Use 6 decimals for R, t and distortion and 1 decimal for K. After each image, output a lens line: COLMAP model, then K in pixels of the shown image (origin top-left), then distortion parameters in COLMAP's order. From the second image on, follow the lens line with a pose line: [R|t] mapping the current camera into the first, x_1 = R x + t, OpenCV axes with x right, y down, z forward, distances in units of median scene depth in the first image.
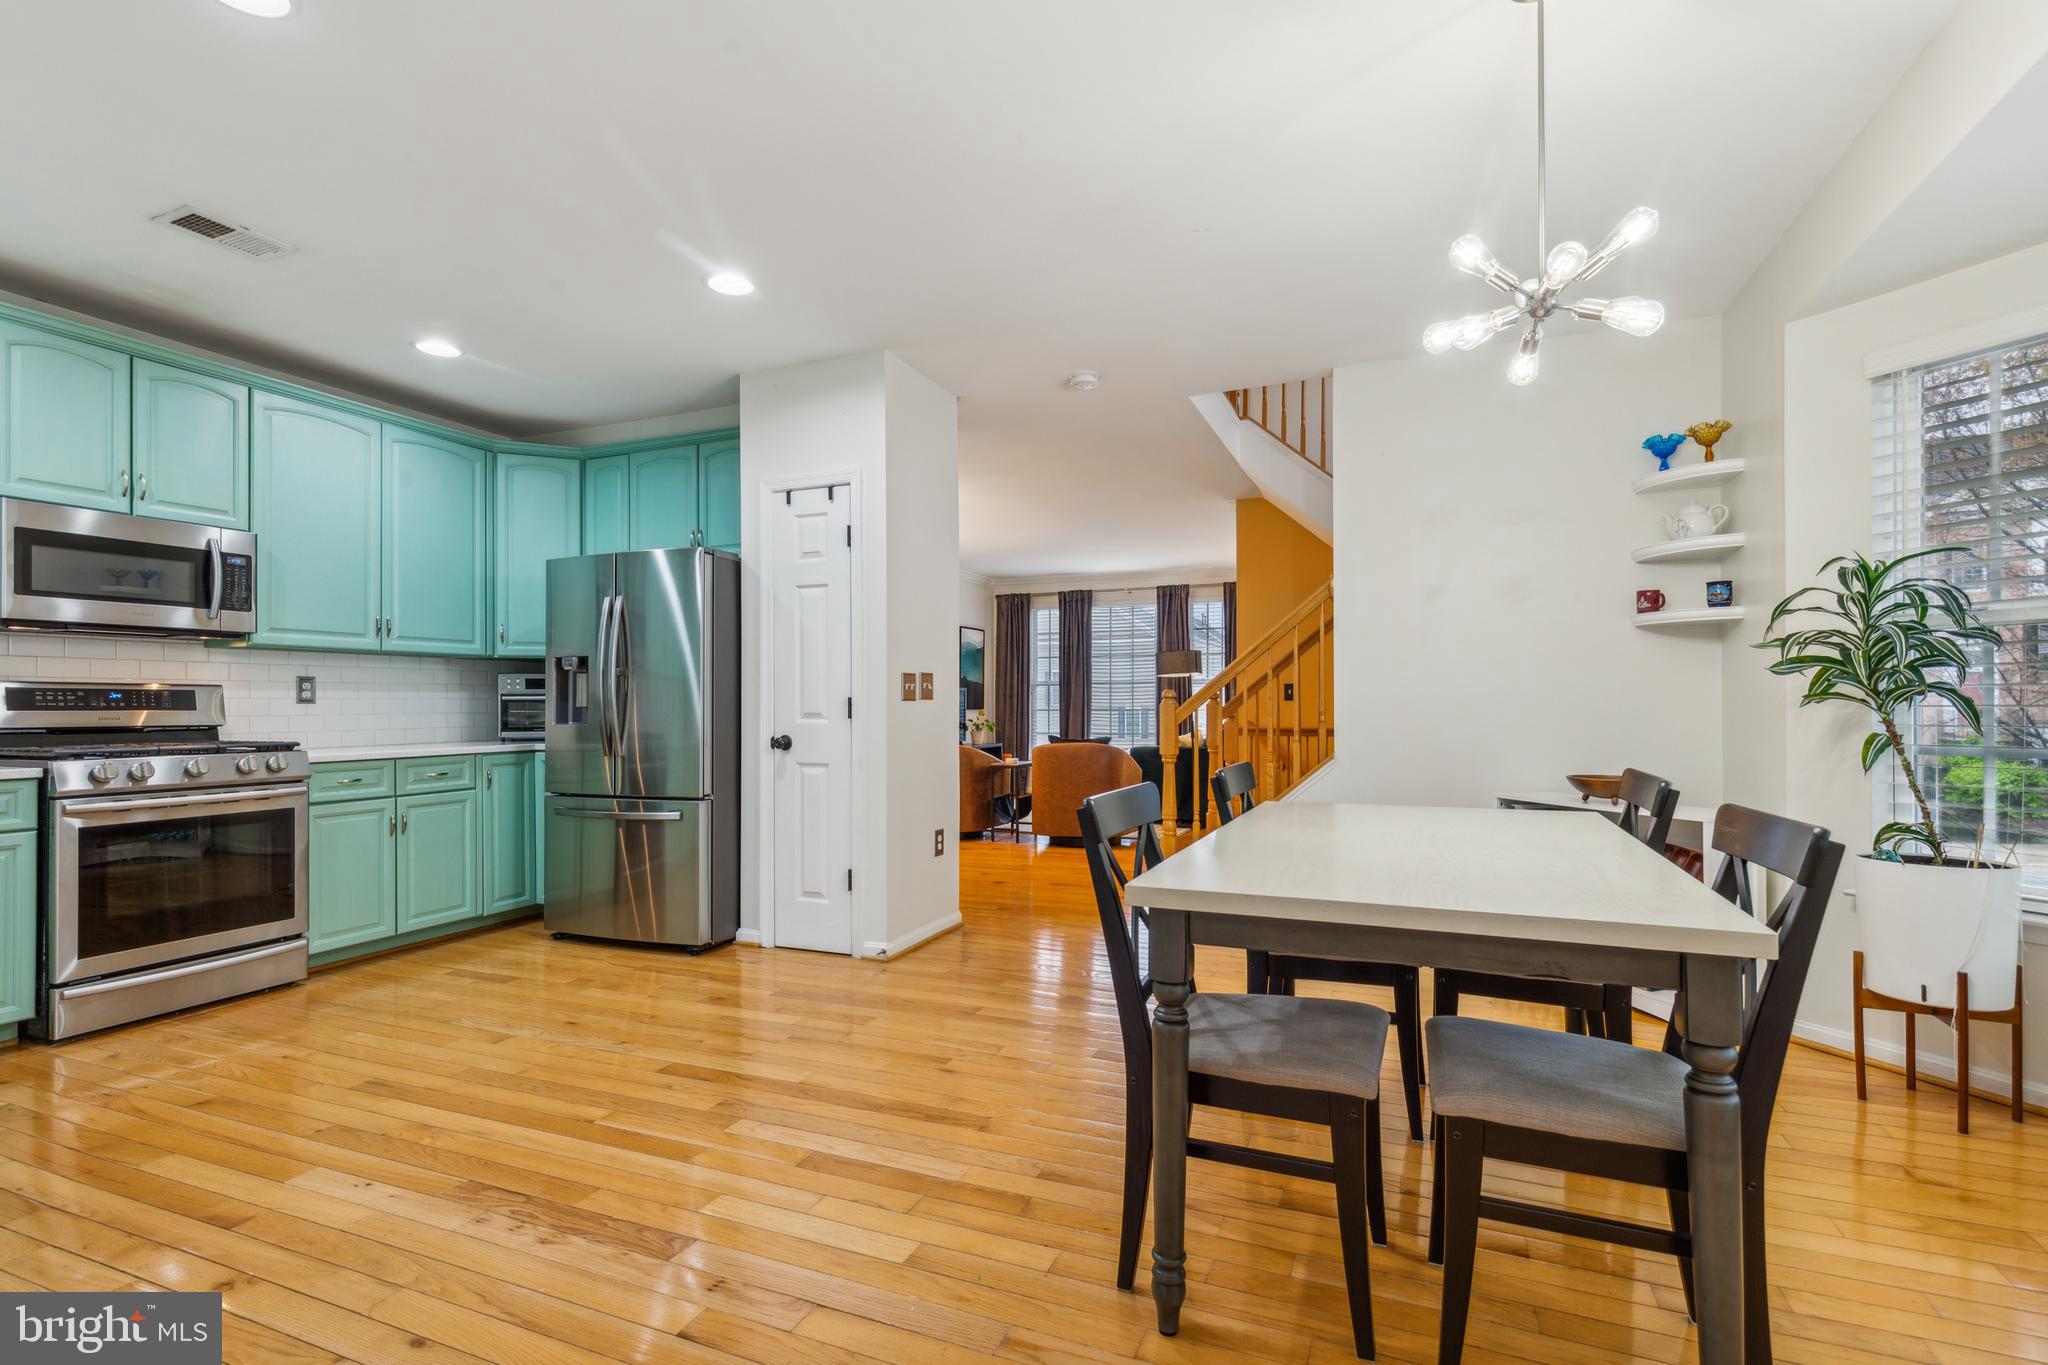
lens RADIAL K [[961.4, 0, 1016.2], [0, 961.4, 692.0], [0, 0, 1]] dist [0.010511, -0.001700]
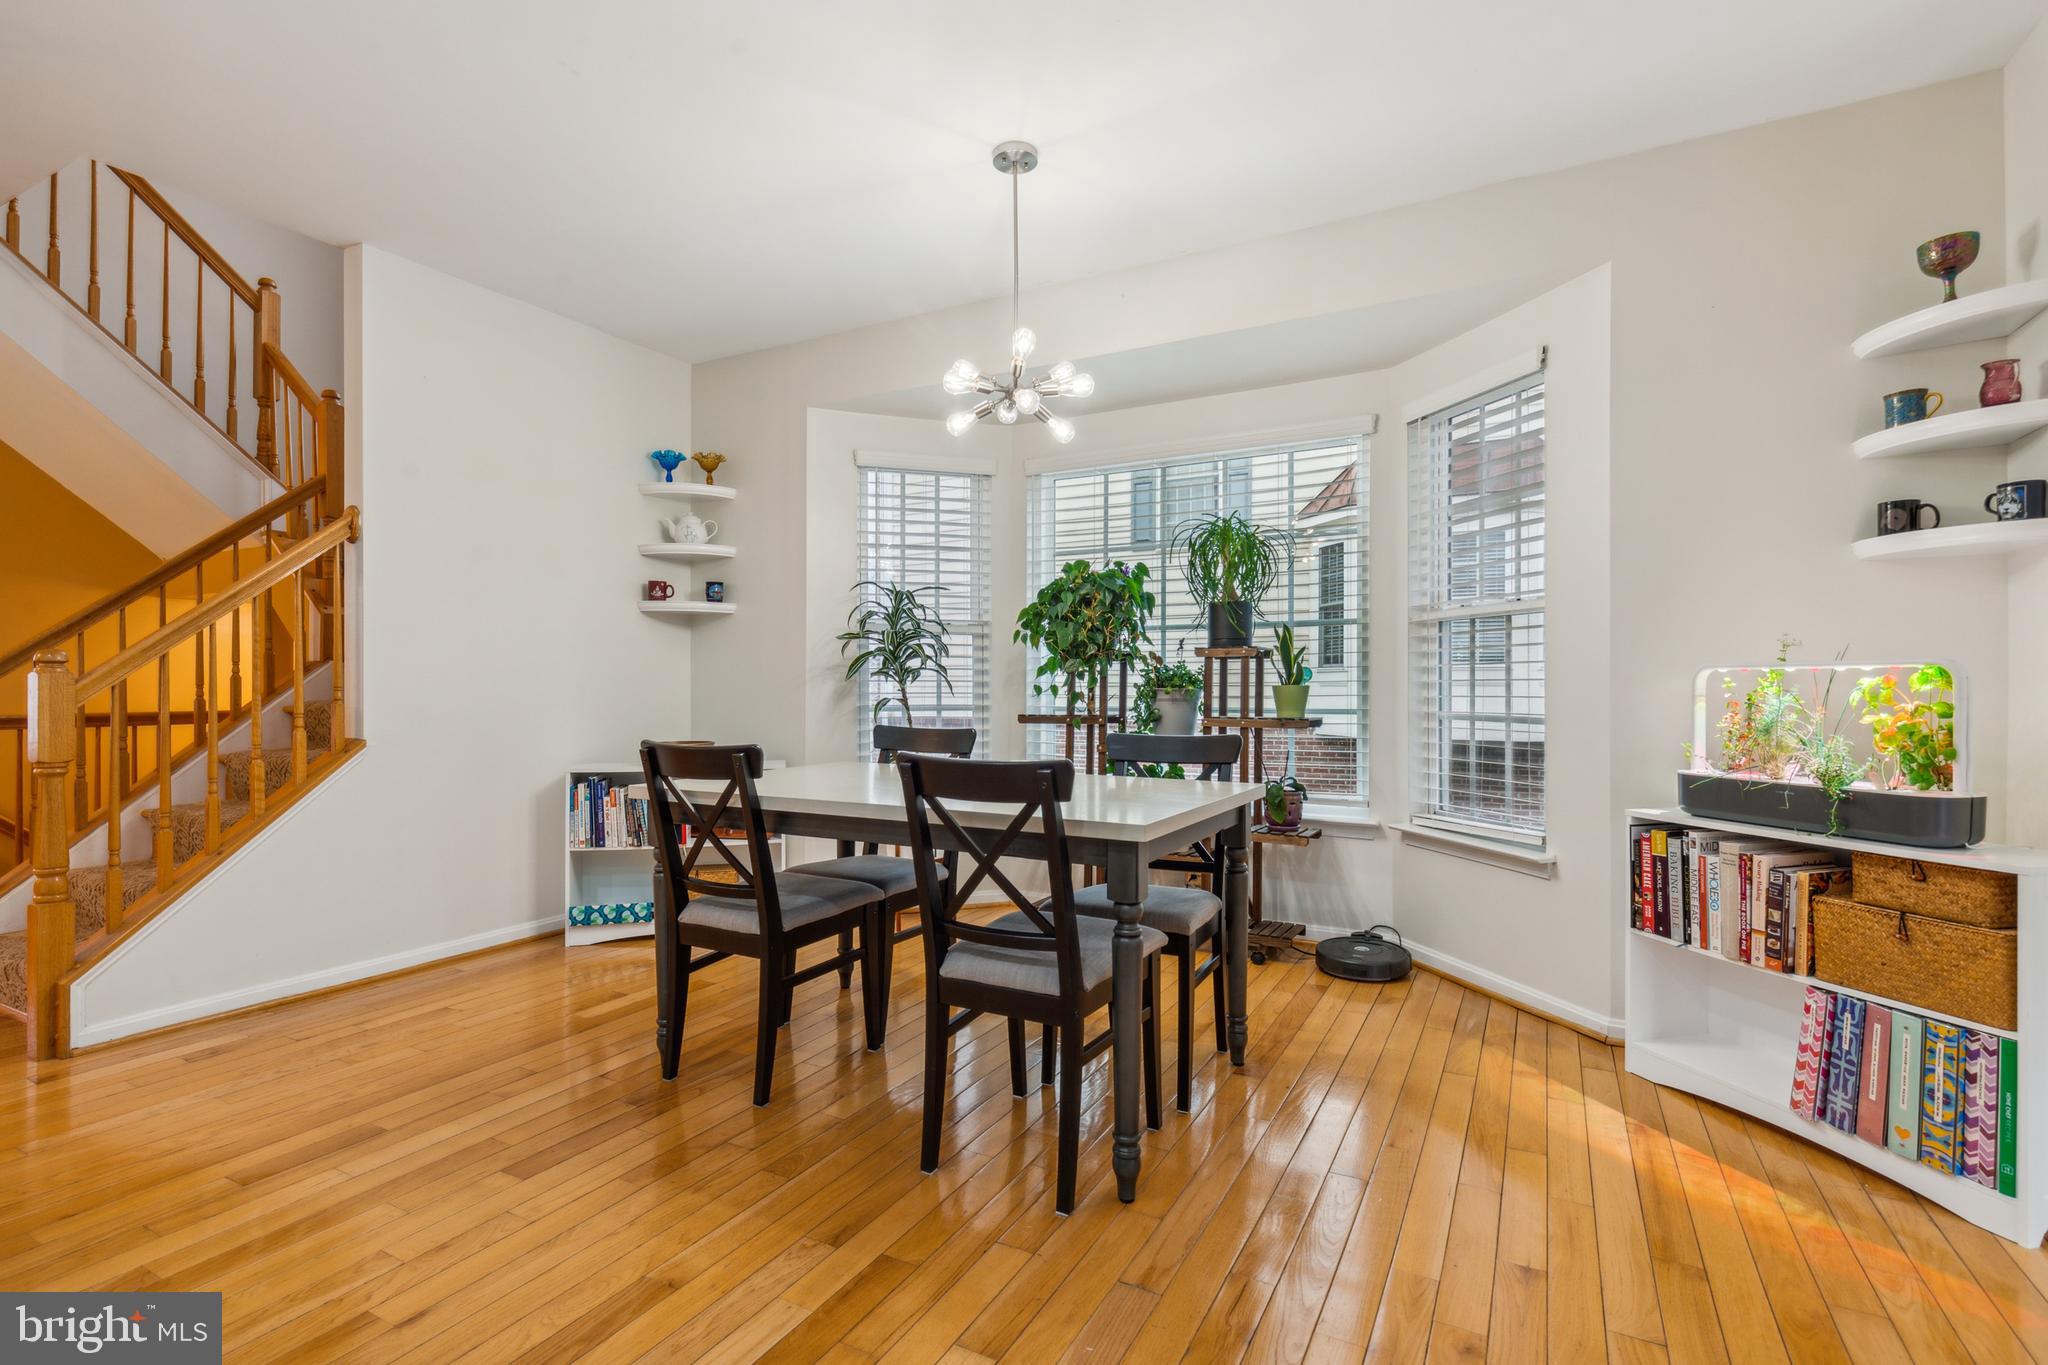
lens RADIAL K [[961.4, 0, 1019.0], [0, 961.4, 688.2], [0, 0, 1]] dist [0.010511, -0.001700]
pose [[0.095000, 0.002305, 0.995475, -0.434182], [-0.012973, 0.999915, -0.001077, 0.017909], [-0.995393, -0.012812, 0.095022, 0.436313]]
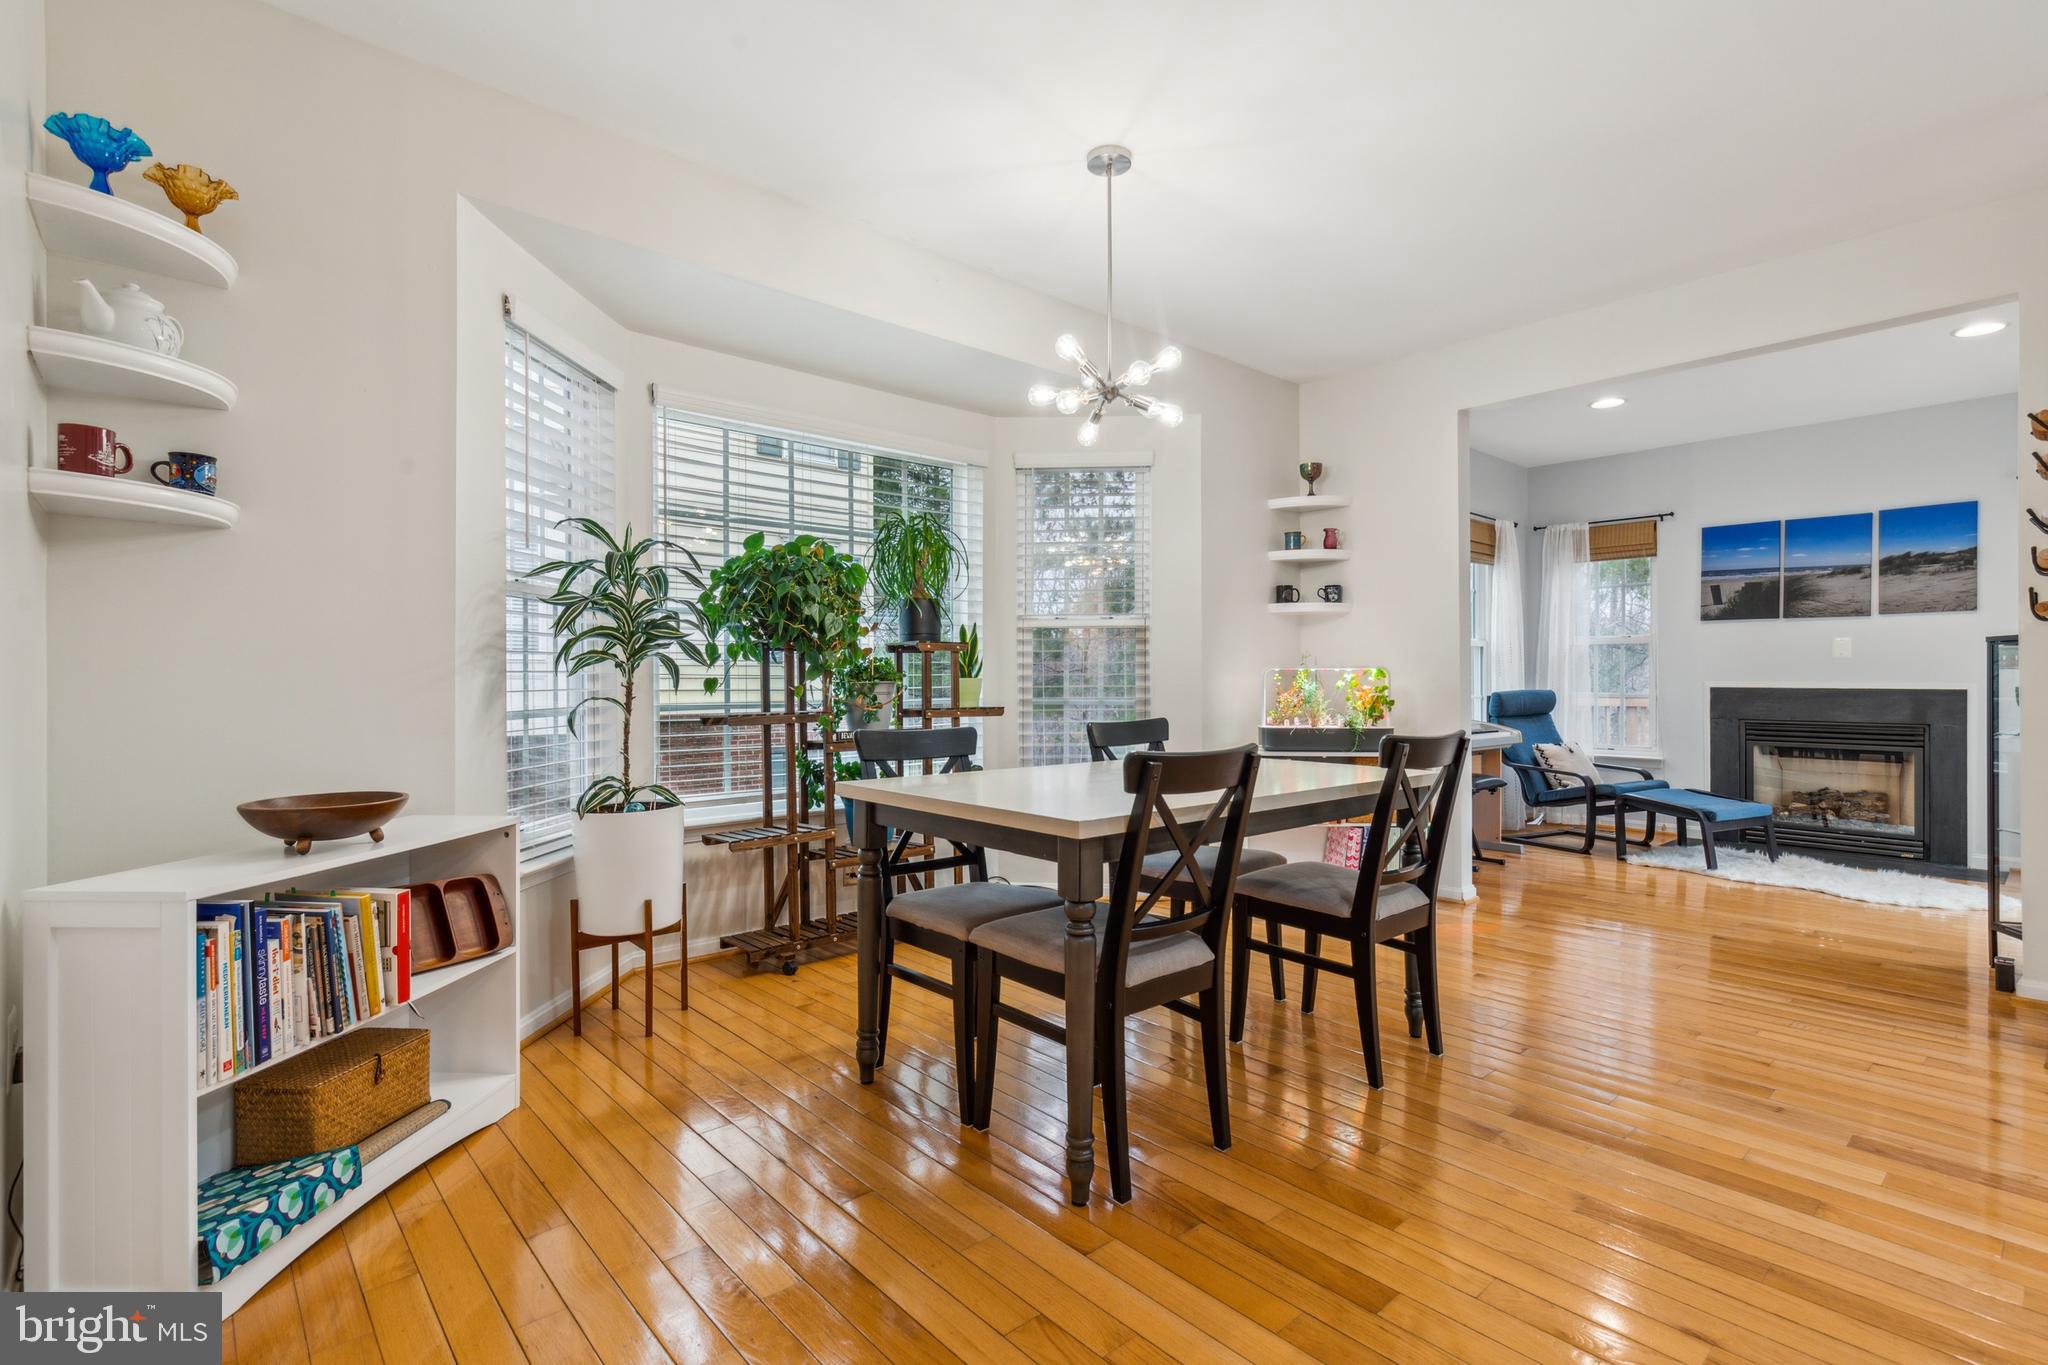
lens RADIAL K [[961.4, 0, 1032.2], [0, 961.4, 678.5], [0, 0, 1]] dist [0.010511, -0.001700]
pose [[-0.911054, 0.006839, 0.412230, 0.026049], [0.000707, 0.999887, -0.015024, 0.026587], [-0.412286, -0.013397, -0.910956, 1.190533]]
